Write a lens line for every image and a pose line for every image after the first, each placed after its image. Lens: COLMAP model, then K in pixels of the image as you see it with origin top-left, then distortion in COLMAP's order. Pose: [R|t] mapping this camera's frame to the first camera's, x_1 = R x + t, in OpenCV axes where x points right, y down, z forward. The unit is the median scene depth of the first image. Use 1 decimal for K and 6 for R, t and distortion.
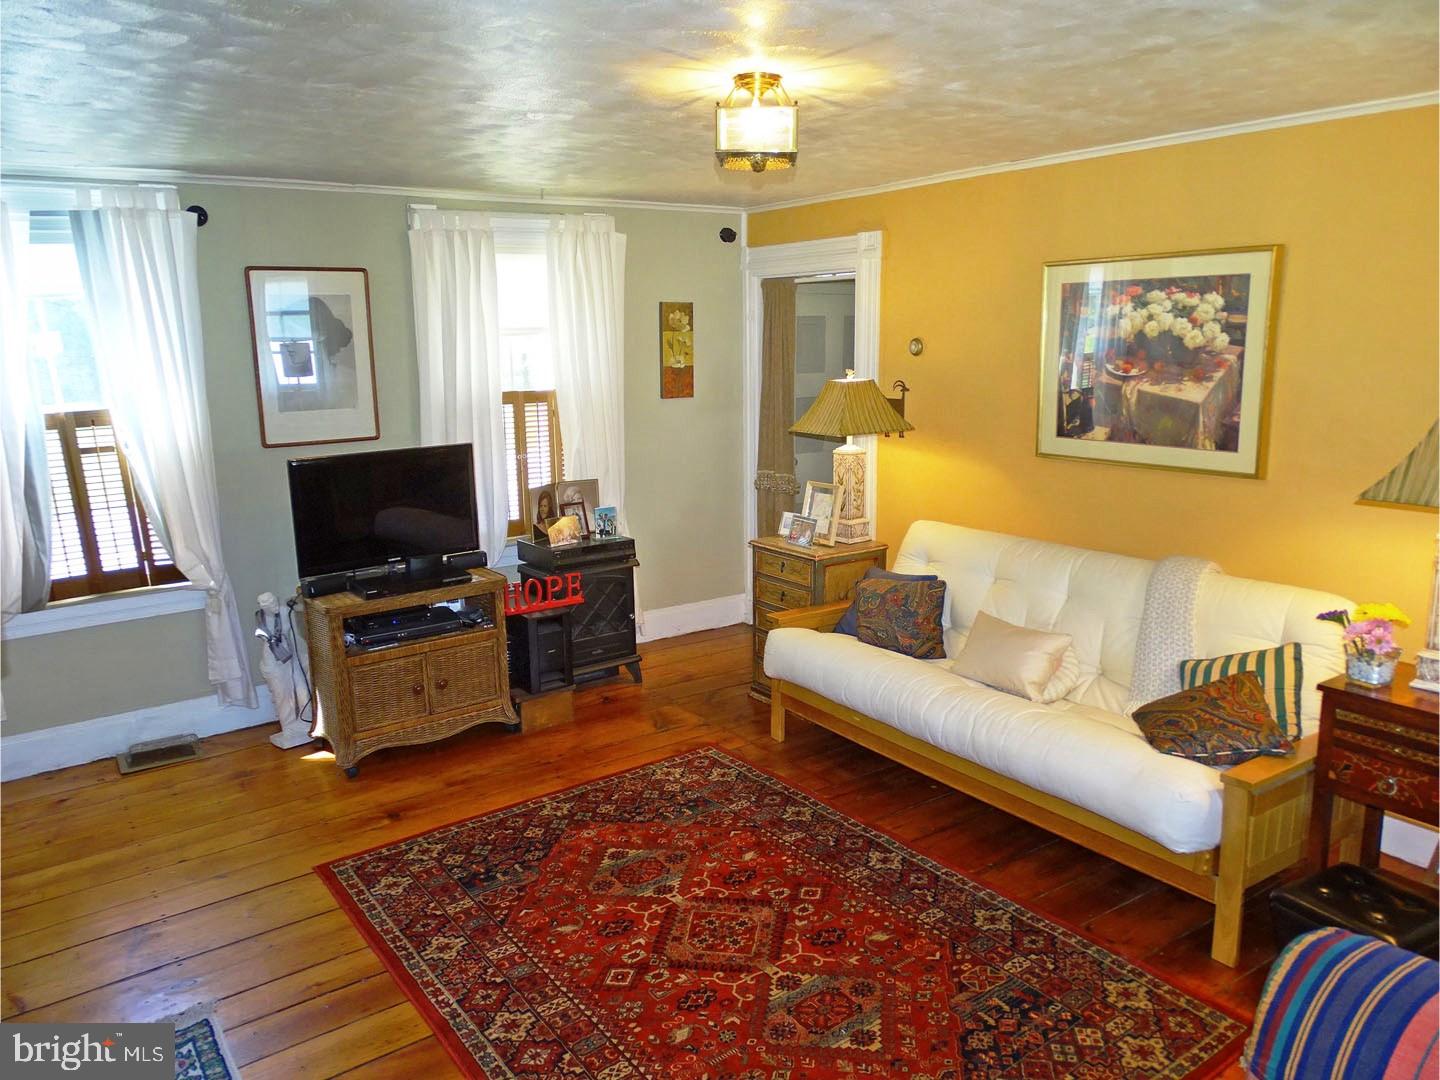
lens RADIAL K [[1083.9, 0, 770.3], [0, 1083.9, 542.6], [0, 0, 1]] dist [-0.002914, 0.000526]
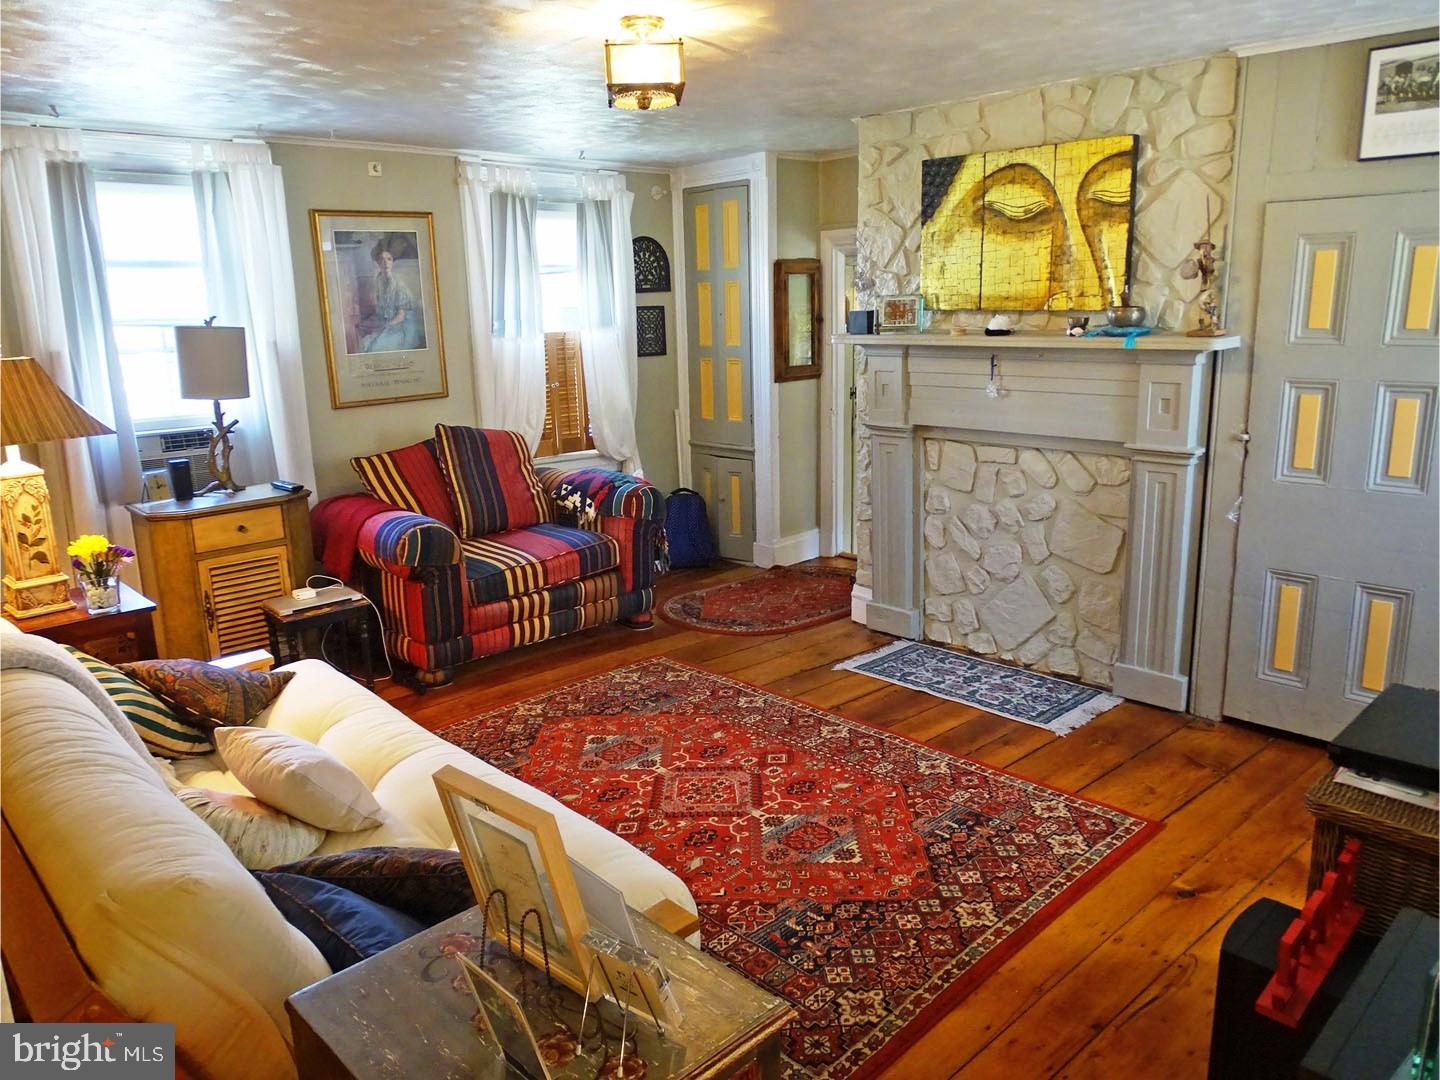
lens RADIAL K [[1025.9, 0, 718.7], [0, 1025.9, 538.6], [0, 0, 1]] dist [0.009114, -0.004001]
pose [[-0.994089, 0.064448, -0.087376, 0.016361], [0.021428, 0.905396, 0.424027, -0.272731], [0.106437, 0.419648, -0.901425, 1.490283]]
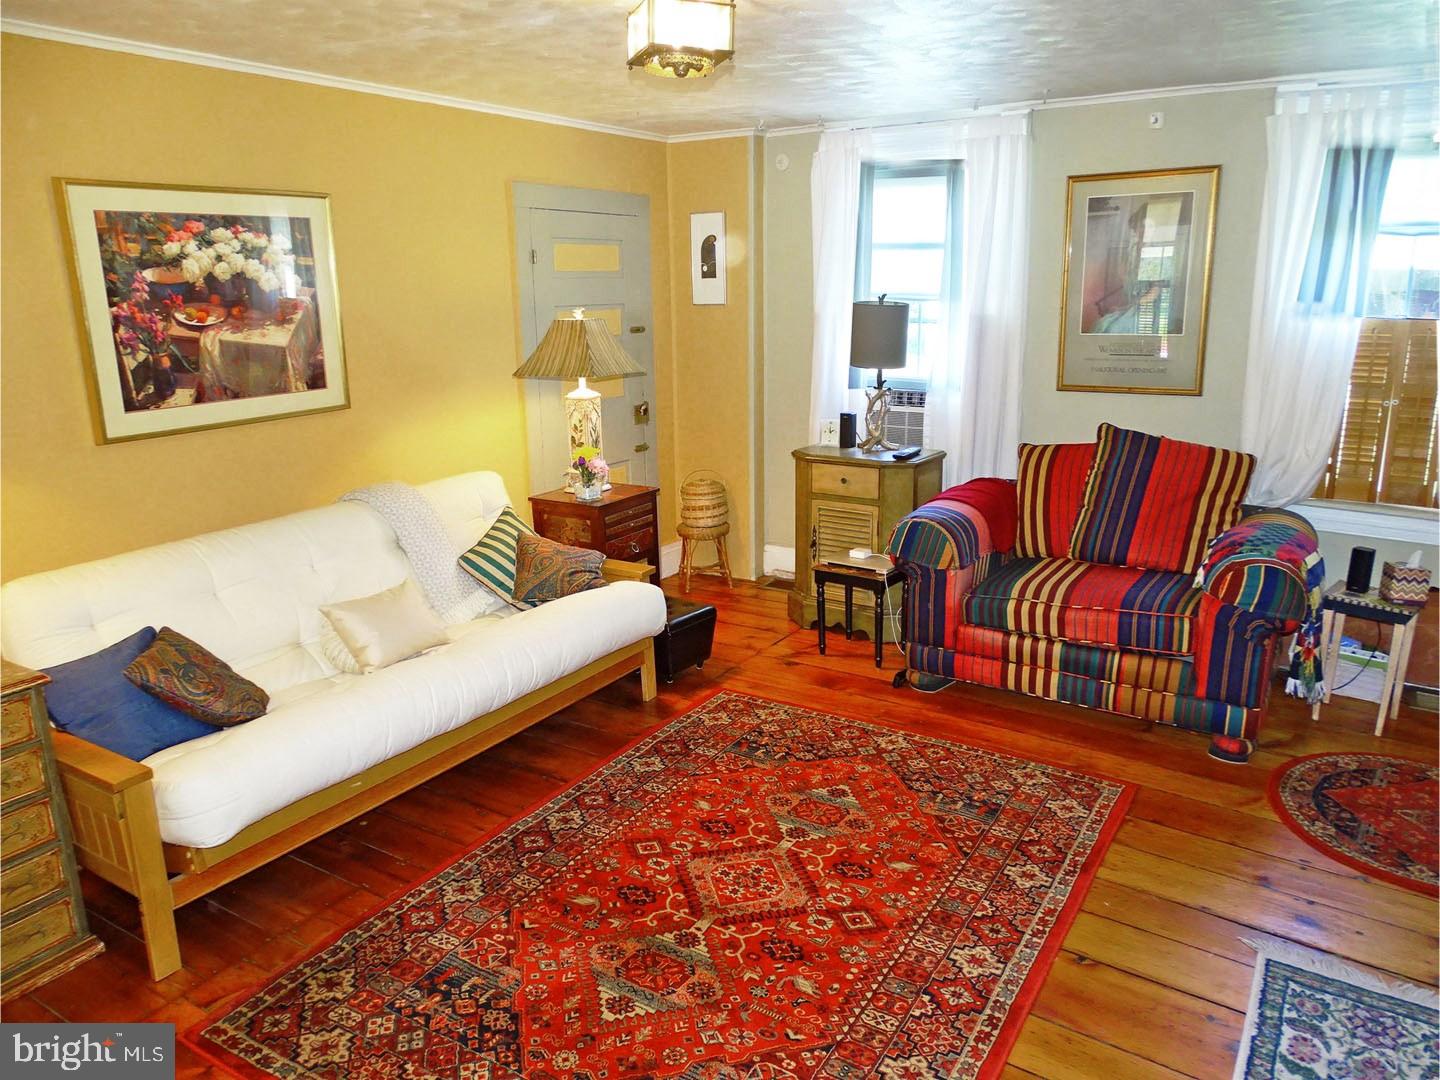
lens RADIAL K [[1025.9, 0, 718.7], [0, 1025.9, 538.6], [0, 0, 1]] dist [0.009114, -0.004001]
pose [[-0.346585, -0.215933, 0.912826, -0.644087], [0.207711, 0.931317, 0.299172, -0.163815], [-0.914732, 0.293293, -0.277929, 0.947668]]
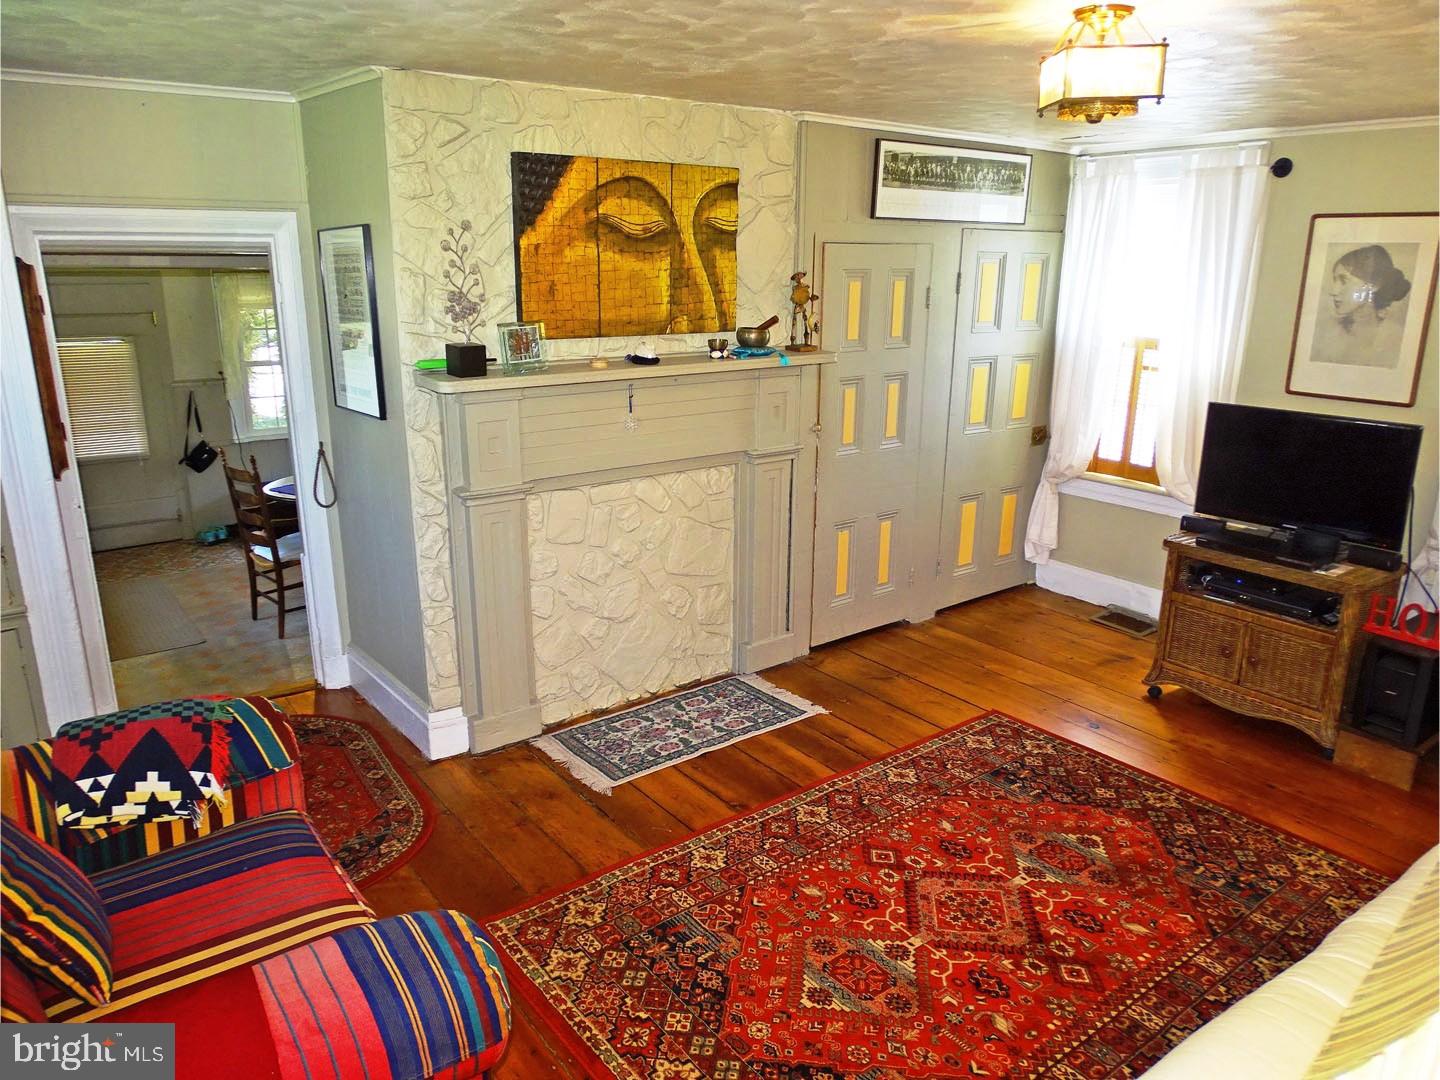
lens RADIAL K [[1046.0, 0, 687.7], [0, 1046.0, 538.0], [0, 0, 1]] dist [0.010136, 0.004700]
pose [[-0.020918, 0.289428, -0.956971, 0.626929], [-0.211330, 0.934273, 0.287182, -0.145772], [0.977191, 0.208244, 0.041622, 0.505943]]
